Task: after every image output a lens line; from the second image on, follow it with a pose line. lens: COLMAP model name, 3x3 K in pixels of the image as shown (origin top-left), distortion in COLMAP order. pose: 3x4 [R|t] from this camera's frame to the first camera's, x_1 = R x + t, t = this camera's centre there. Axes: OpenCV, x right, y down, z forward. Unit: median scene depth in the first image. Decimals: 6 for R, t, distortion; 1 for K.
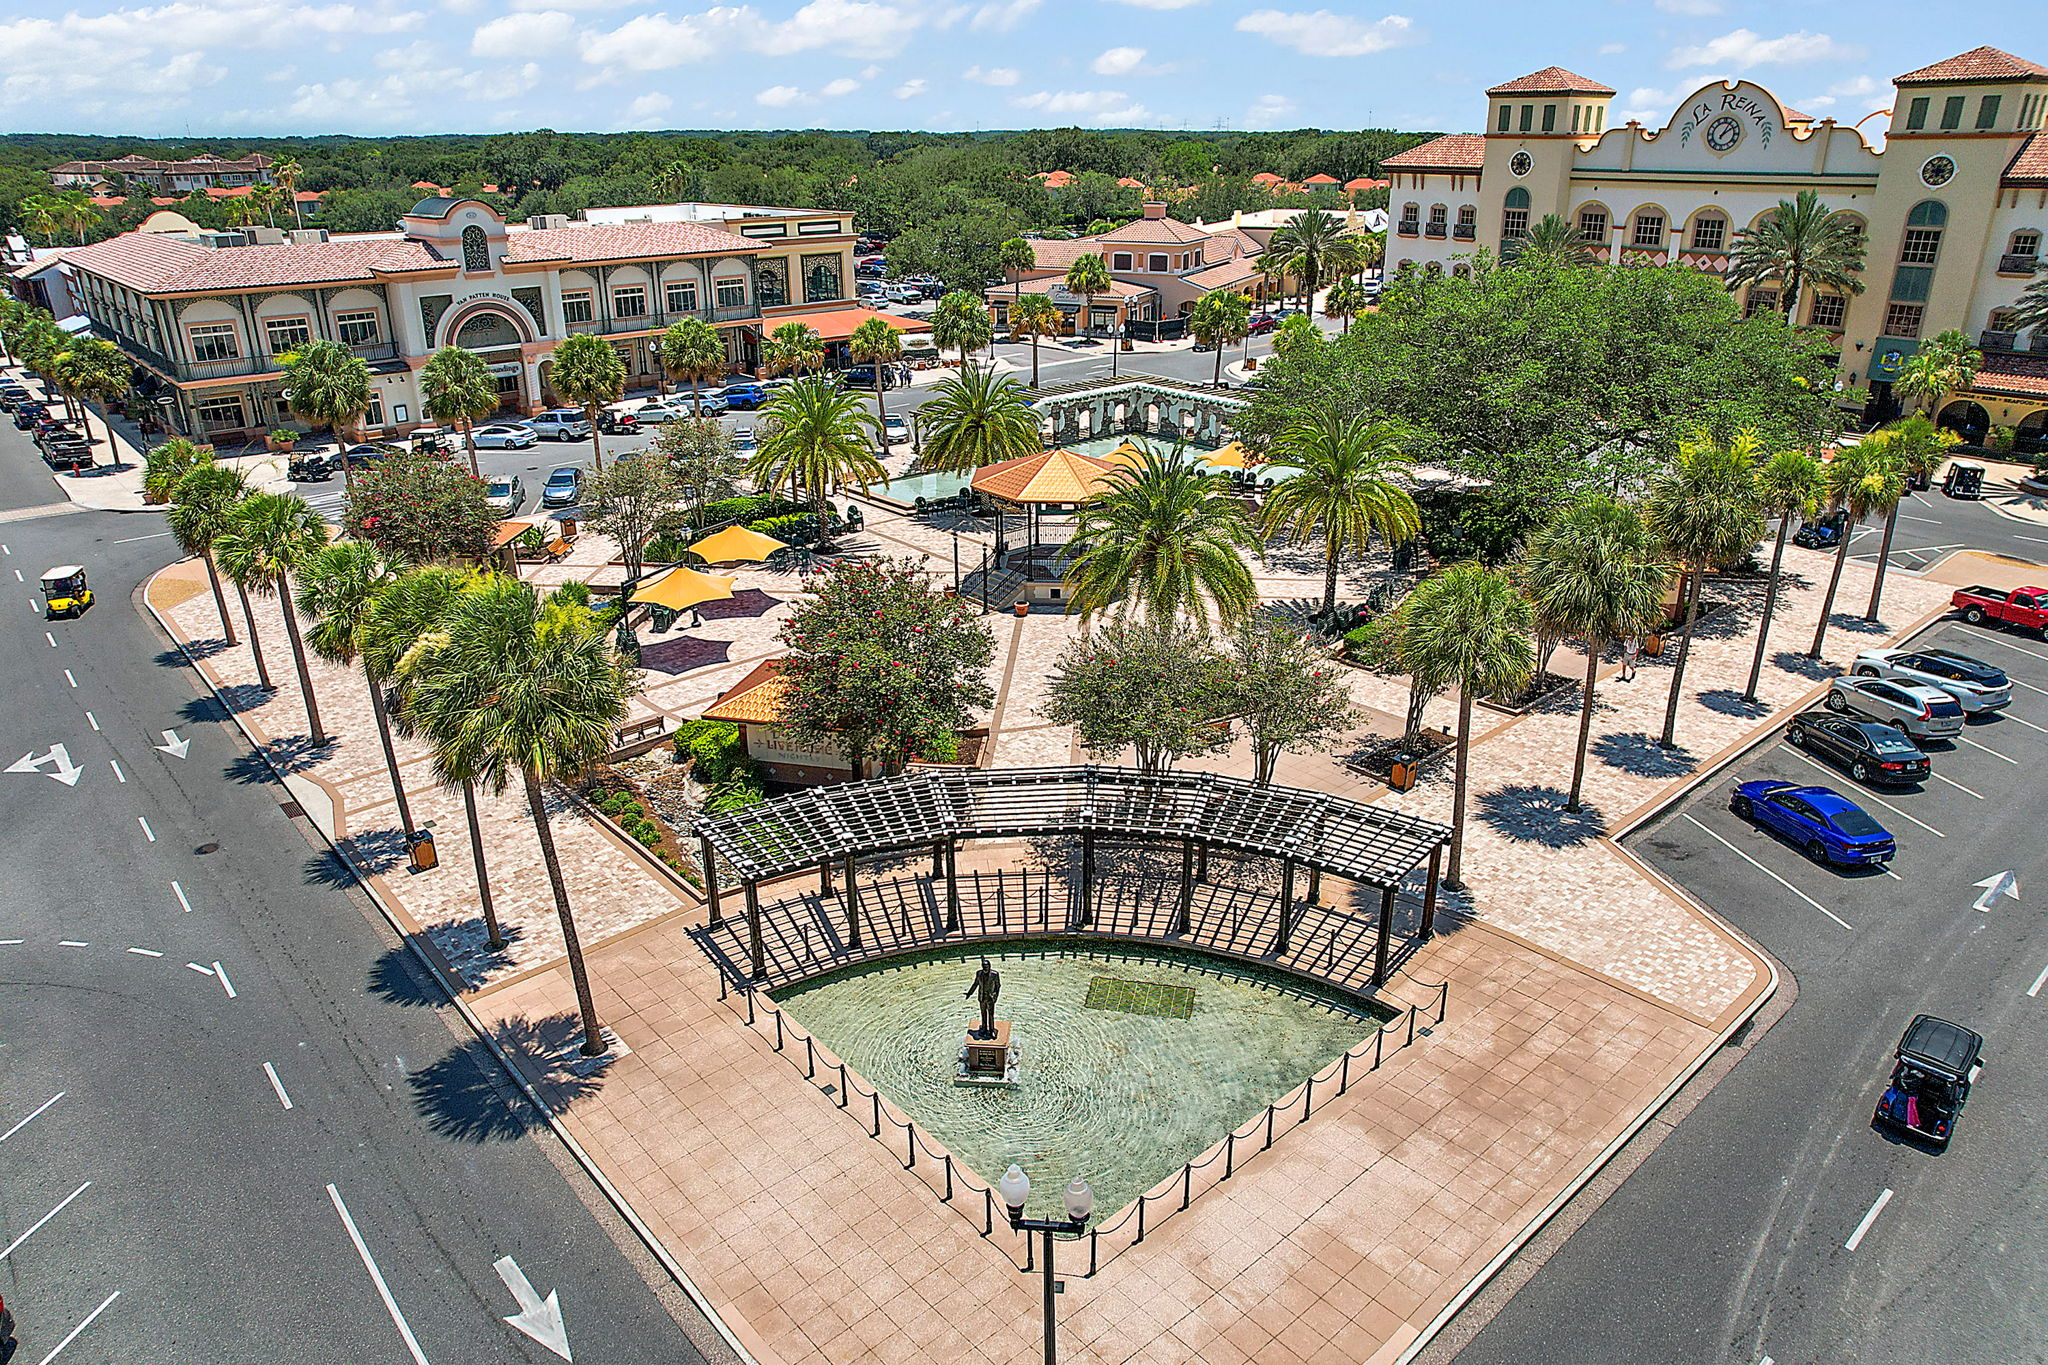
lens RADIAL K [[1348.0, 0, 1034.5], [0, 1348.0, 669.3], [0, 0, 1]] dist [-0.088732, 0.082659]
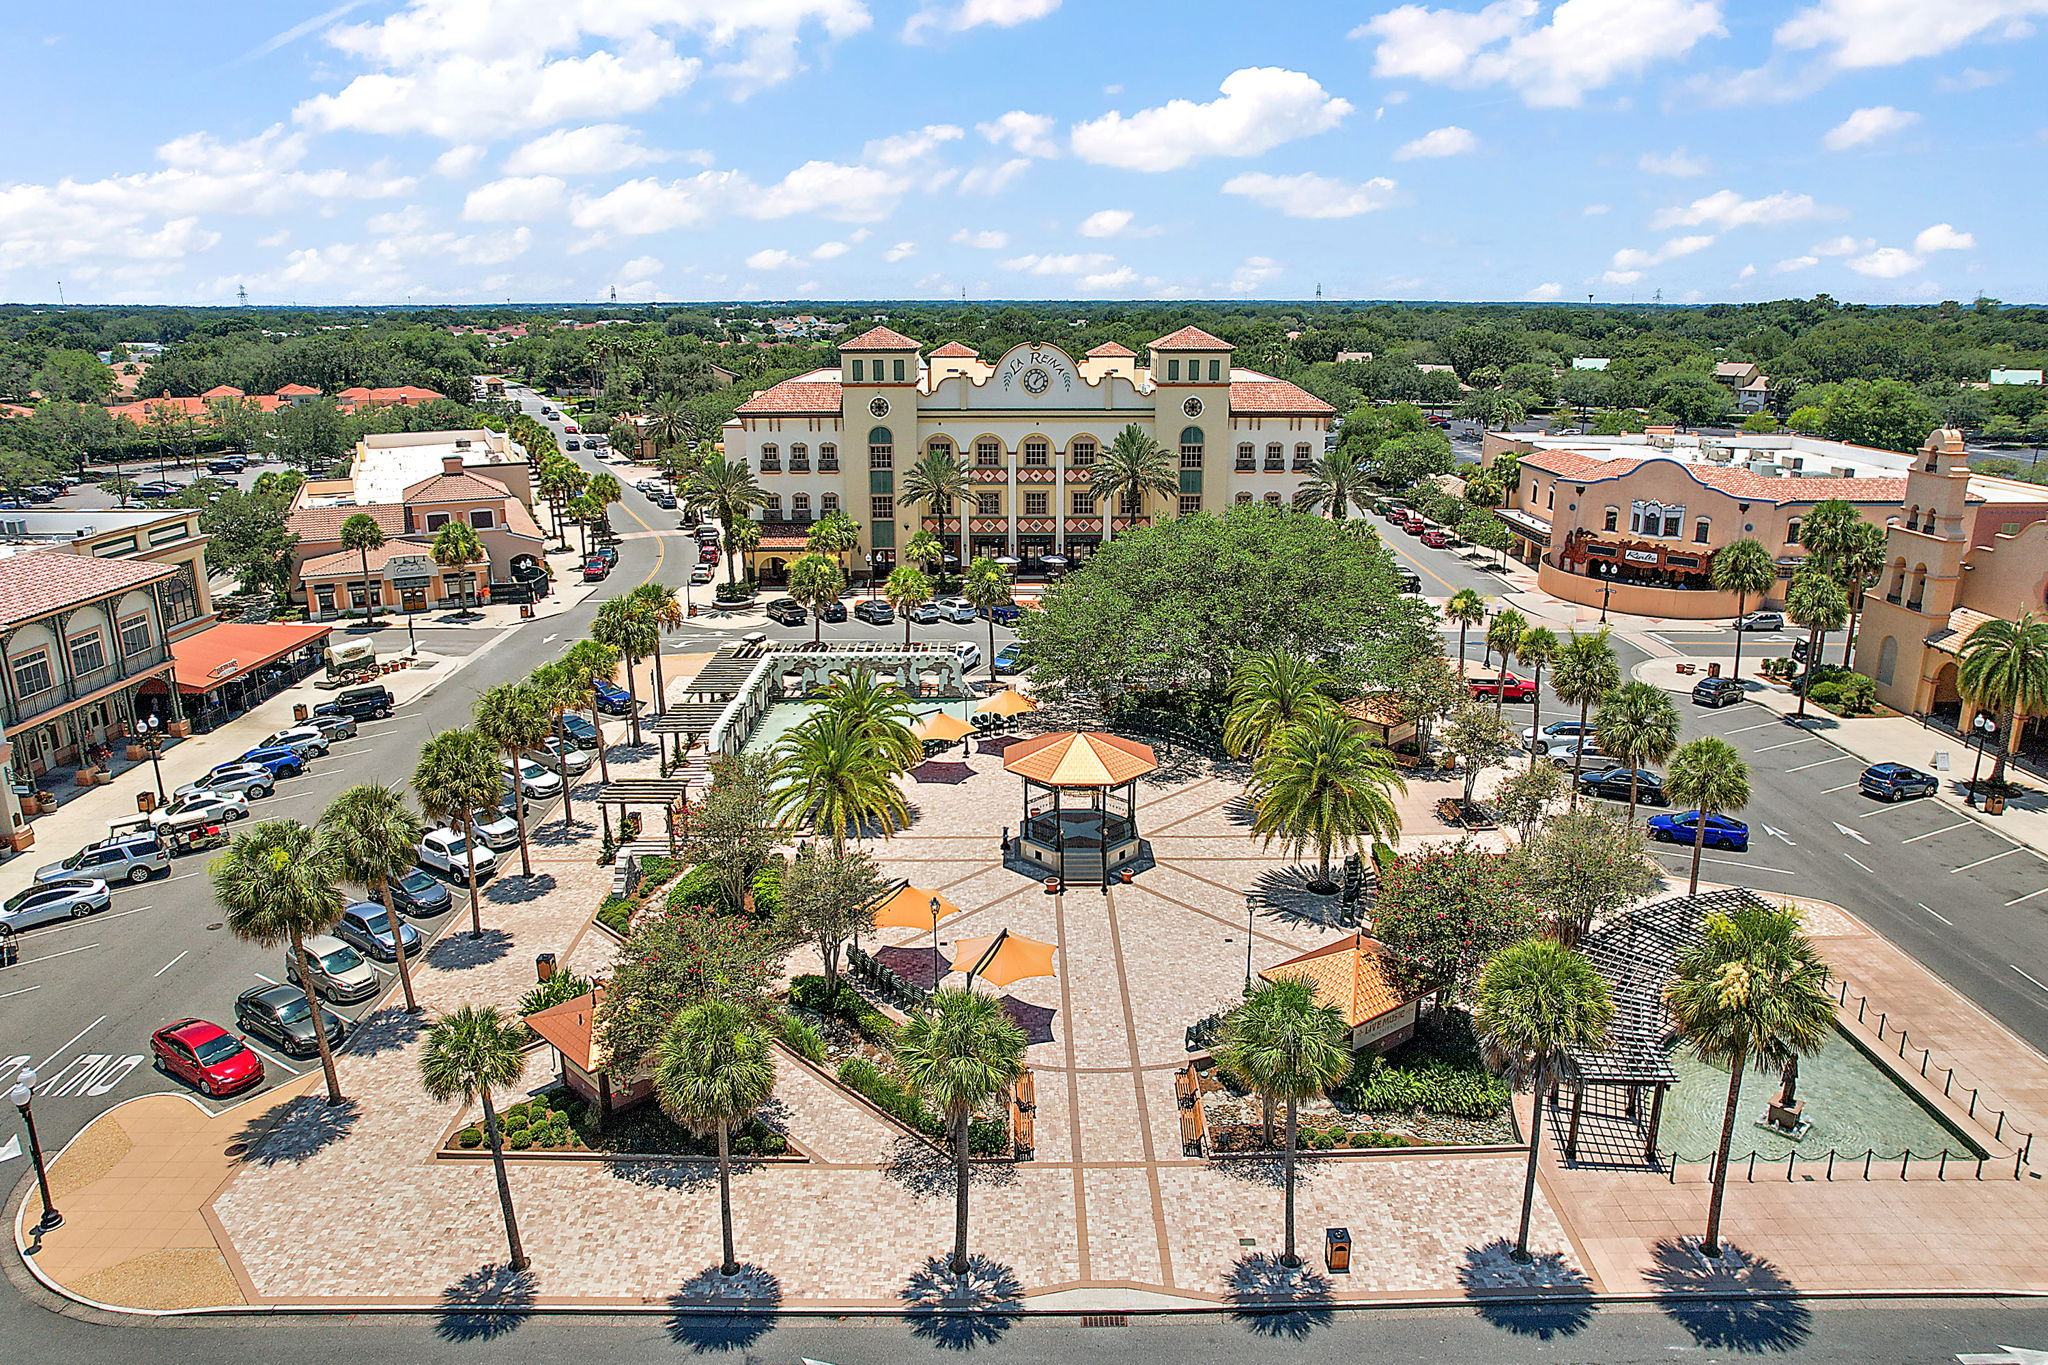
lens RADIAL K [[1348.0, 0, 1034.5], [0, 1348.0, 669.3], [0, 0, 1]] dist [-0.088732, 0.082659]
pose [[0.650840, -0.197193, 0.733159, -0.472682], [0.279610, 0.960062, 0.010006, -0.135323], [-0.705851, 0.198486, 0.679984, 0.141900]]
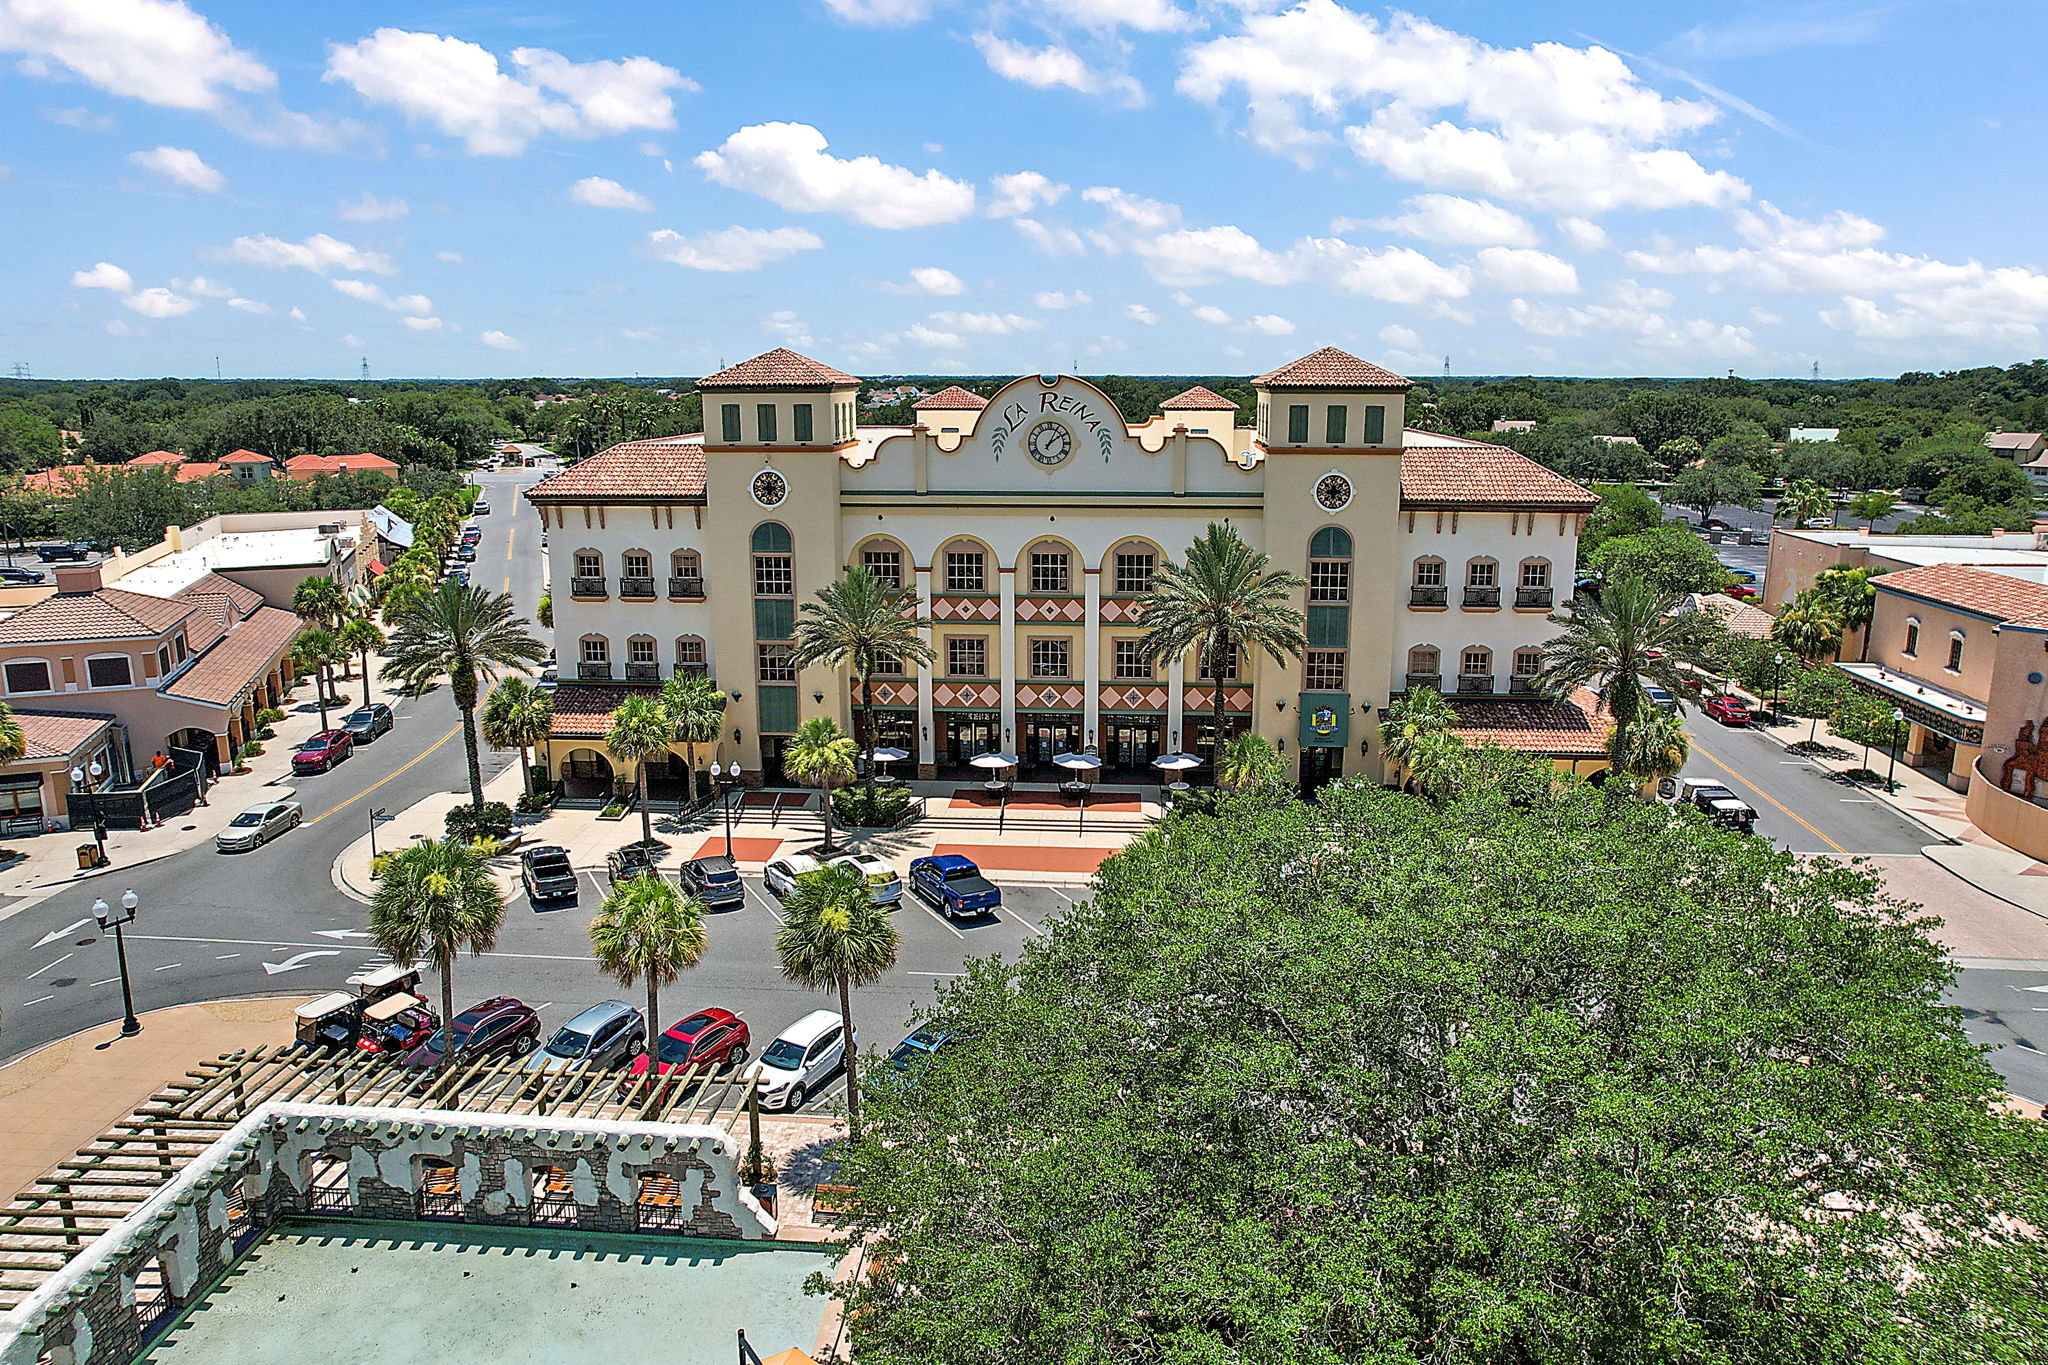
lens RADIAL K [[1348.0, 0, 1034.5], [0, 1348.0, 669.3], [0, 0, 1]] dist [-0.088732, 0.082659]
pose [[0.713376, -0.144912, 0.685634, -0.011190], [0.257773, 0.964054, -0.064445, -0.222252], [-0.651650, 0.222711, 0.725088, 0.457077]]
